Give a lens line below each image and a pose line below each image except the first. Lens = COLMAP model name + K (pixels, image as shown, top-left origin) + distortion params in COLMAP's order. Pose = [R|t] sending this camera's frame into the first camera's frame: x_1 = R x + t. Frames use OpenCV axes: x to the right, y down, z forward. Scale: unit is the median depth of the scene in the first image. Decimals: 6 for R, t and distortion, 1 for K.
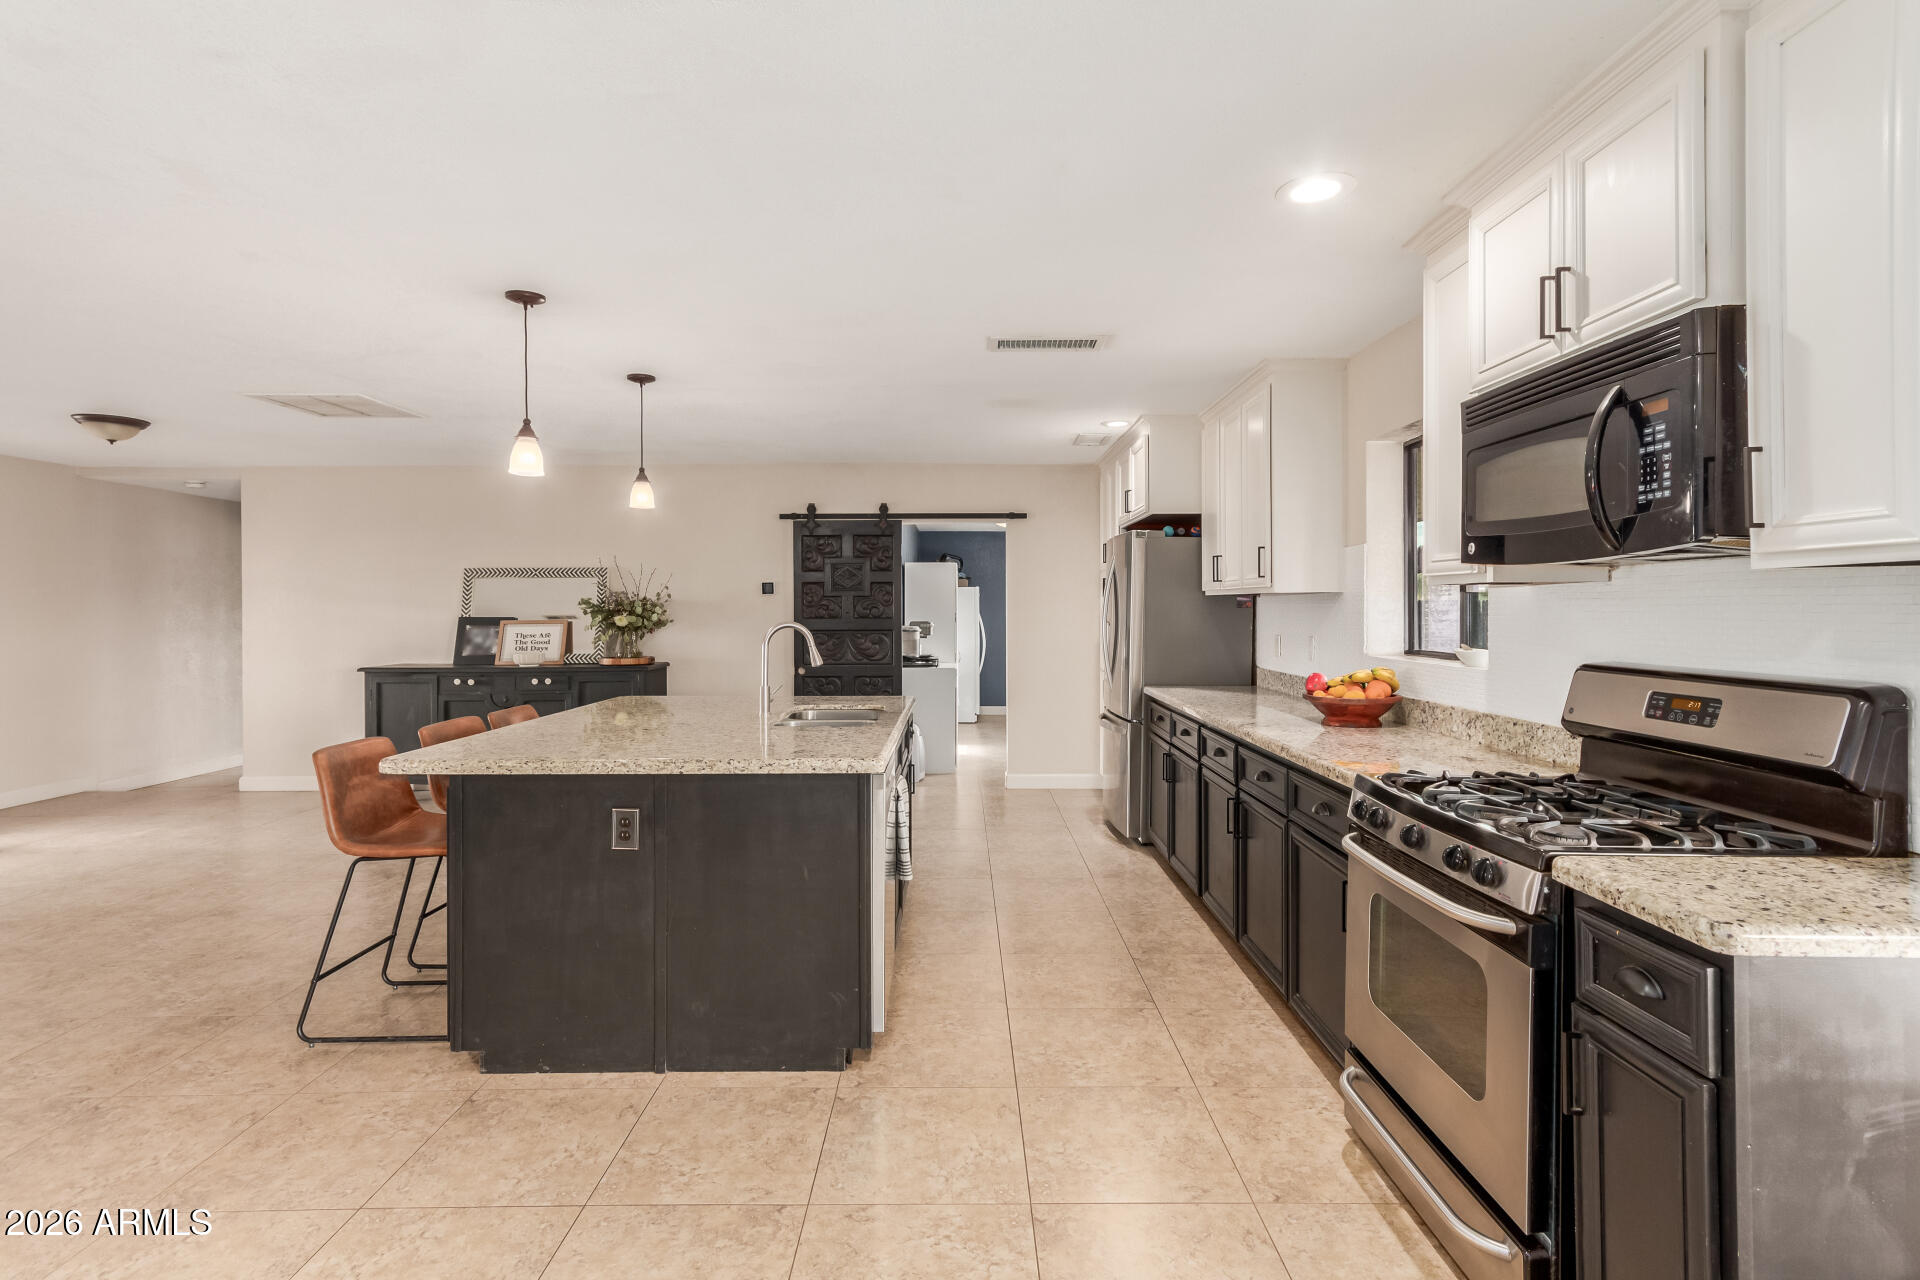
lens RADIAL K [[909.6, 0, 970.1], [0, 909.6, 612.2], [0, 0, 1]] dist [0.007544, 0.000316]
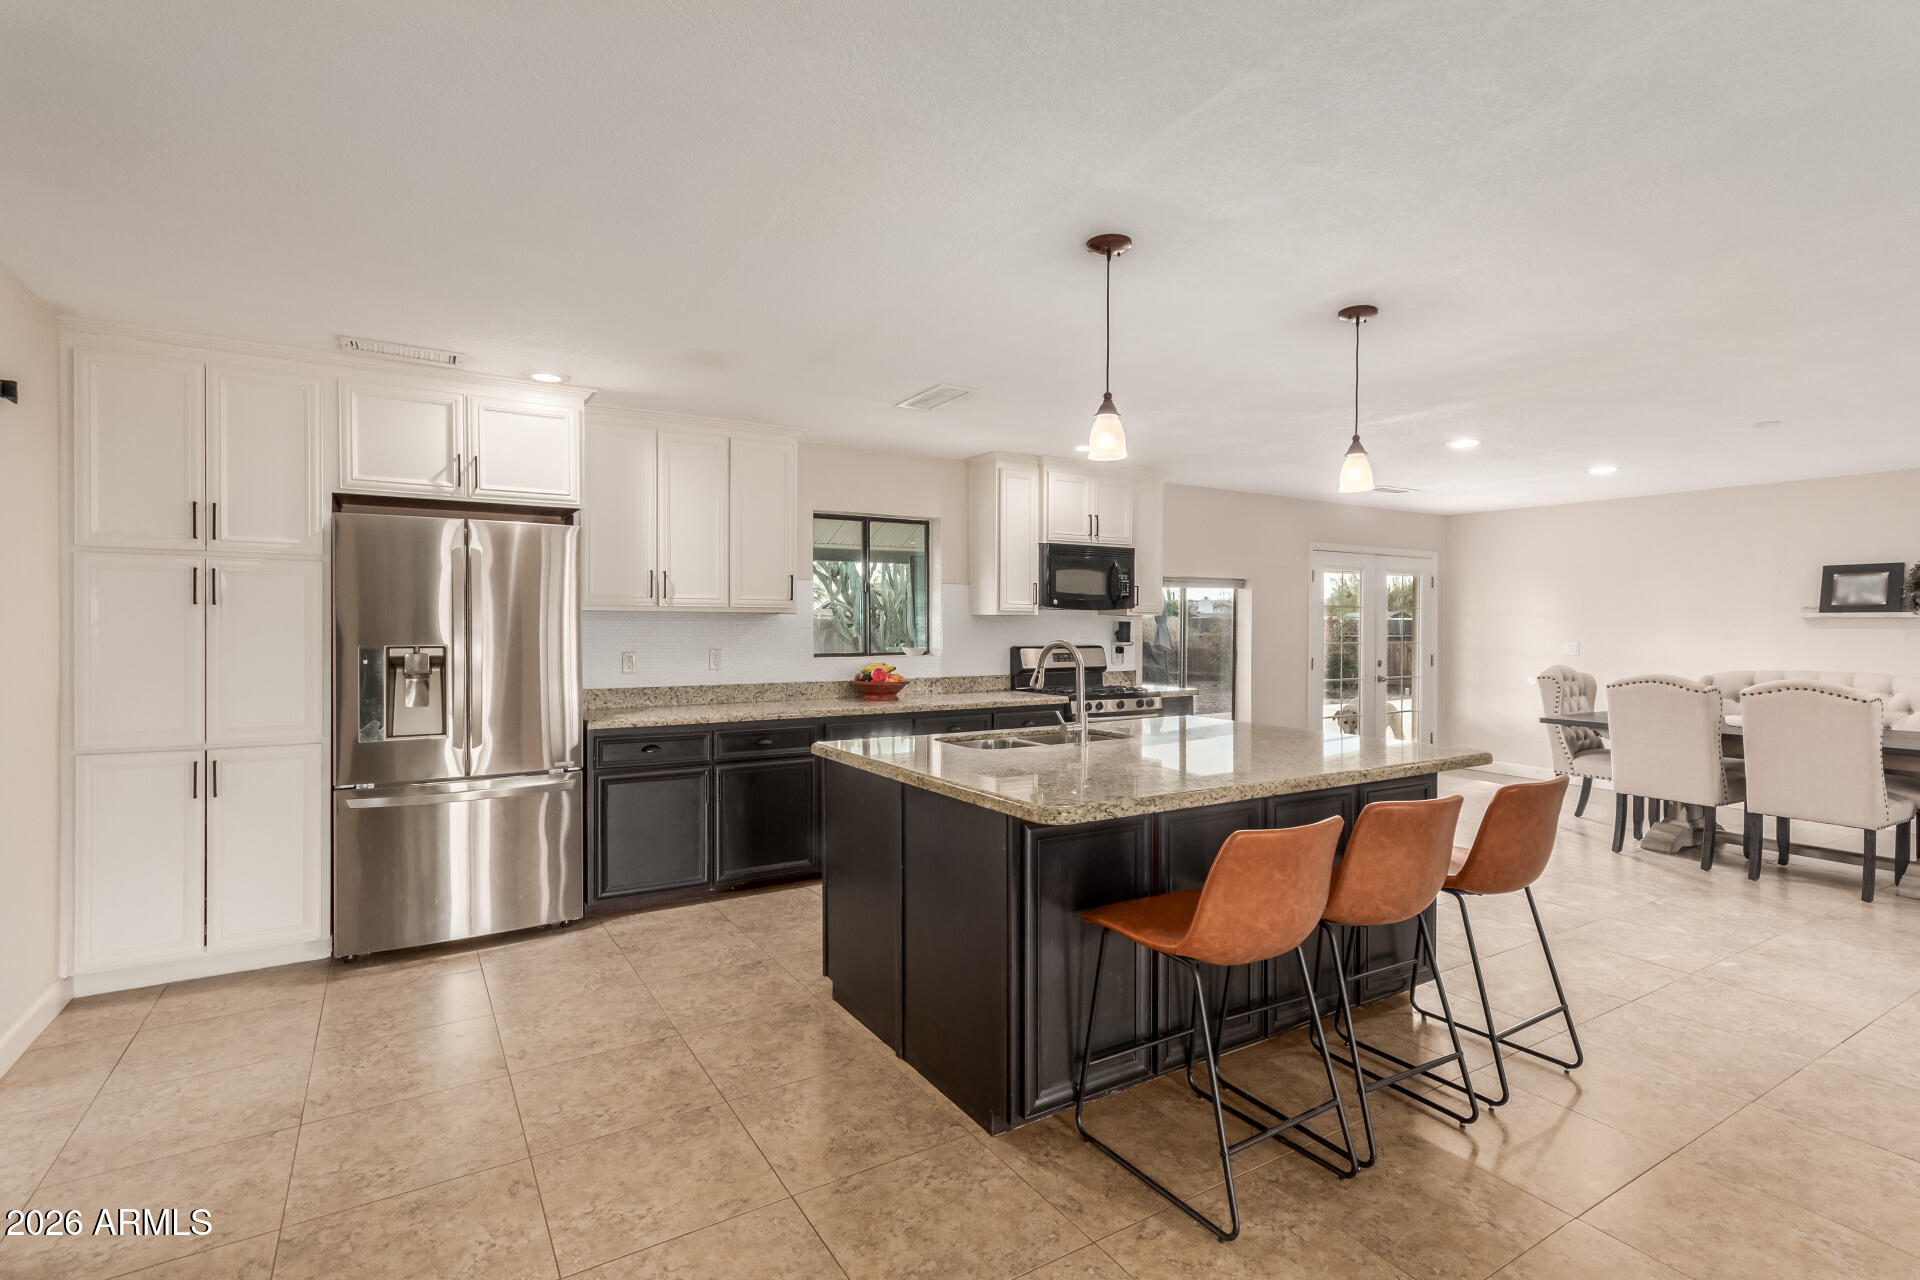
lens RADIAL K [[903.4, 0, 960.0], [0, 903.4, 640.0], [0, 0, 1]] dist [0.007024, 0.000868]
pose [[-0.512195, -0.013616, 0.858761, -0.984444], [0.004124, 0.999824, 0.018313, -0.007065], [-0.858859, 0.012922, -0.512049, 1.670227]]
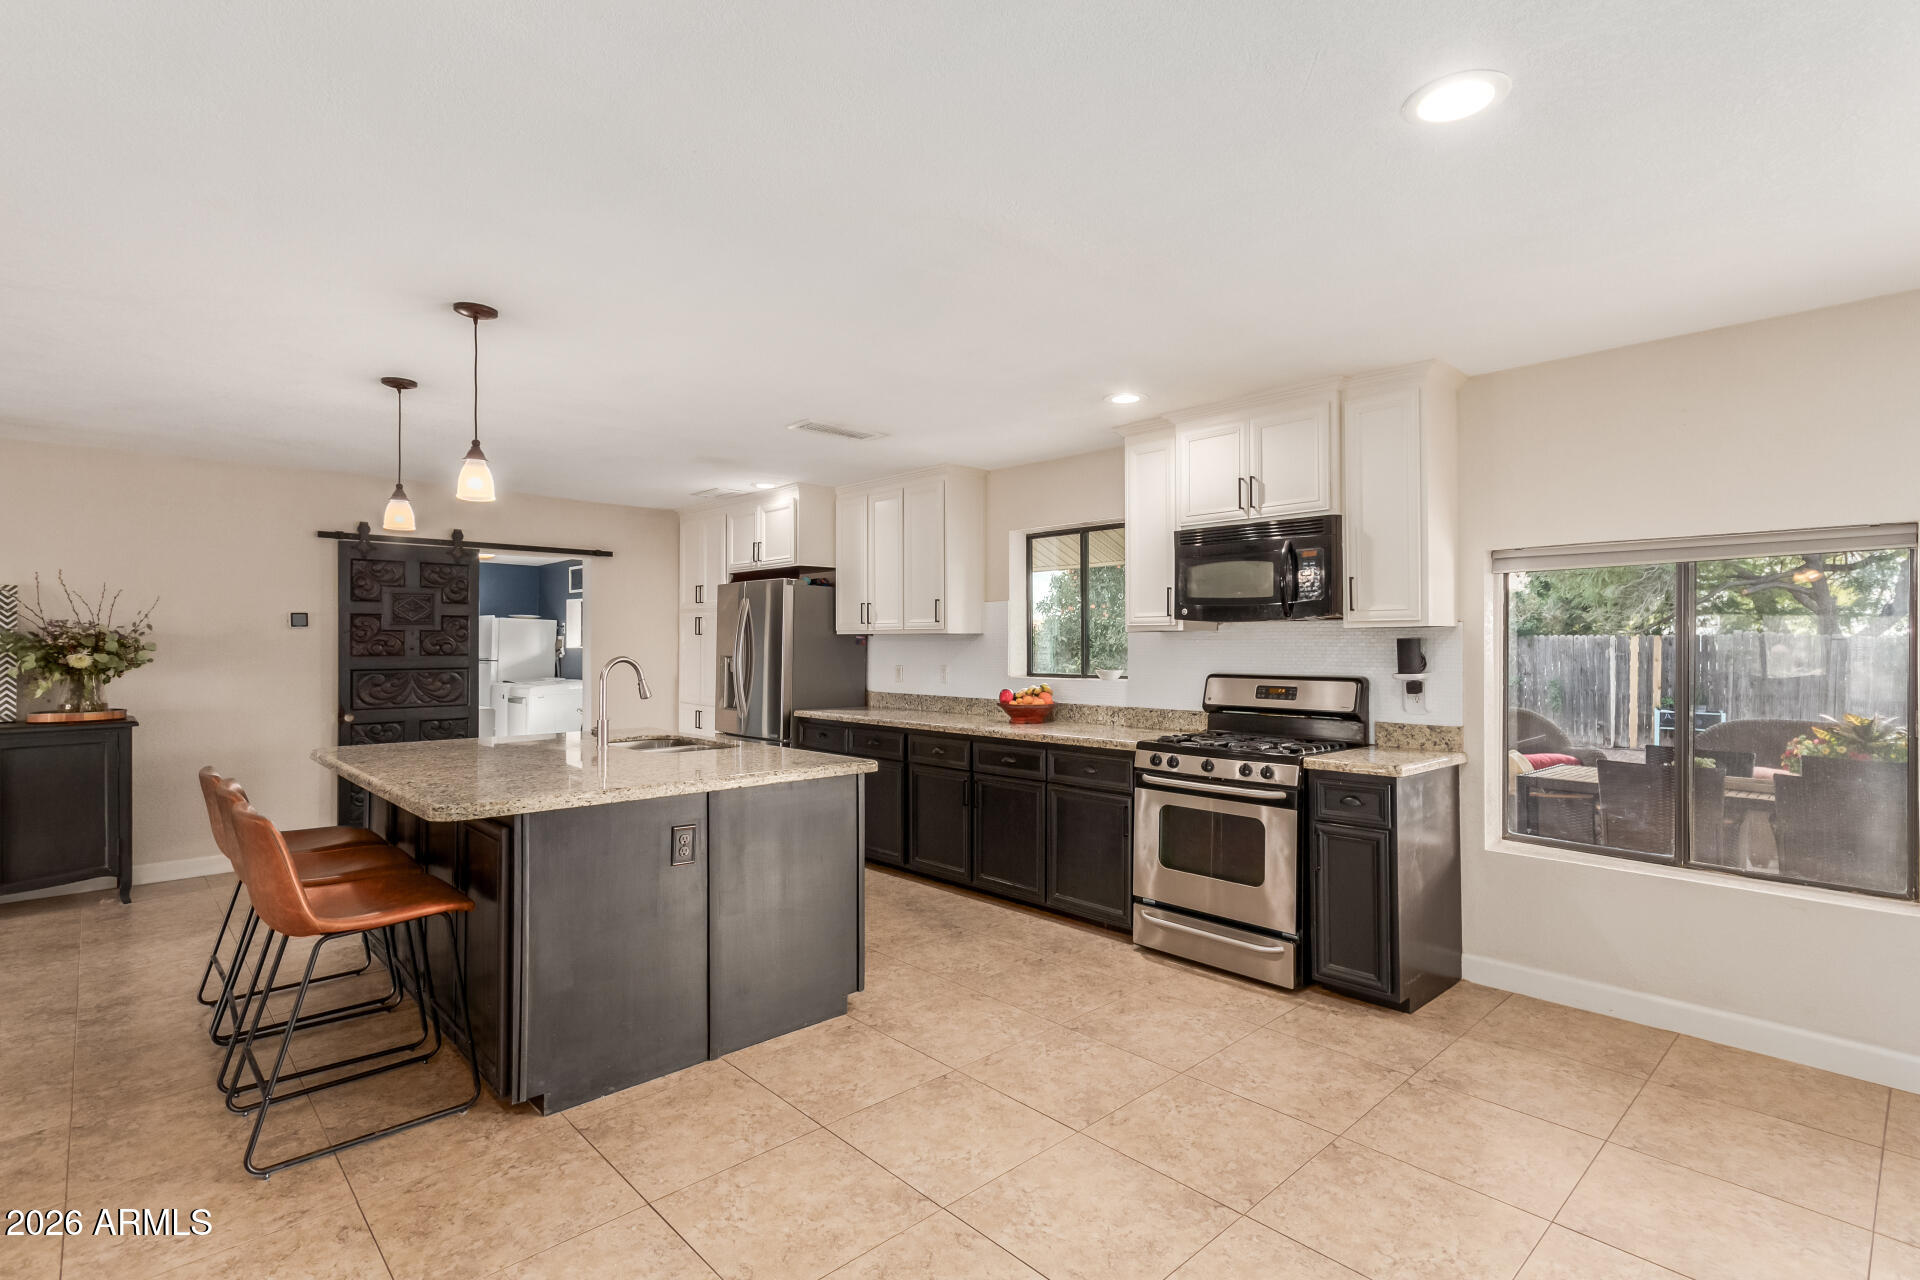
lens RADIAL K [[903.4, 0, 960.0], [0, 903.4, 640.0], [0, 0, 1]] dist [0.007024, 0.000868]
pose [[0.734963, 0.006280, 0.678078, -0.666503], [0.001582, 0.999939, -0.010977, 0.003858], [-0.678105, 0.009140, 0.734908, -0.017257]]
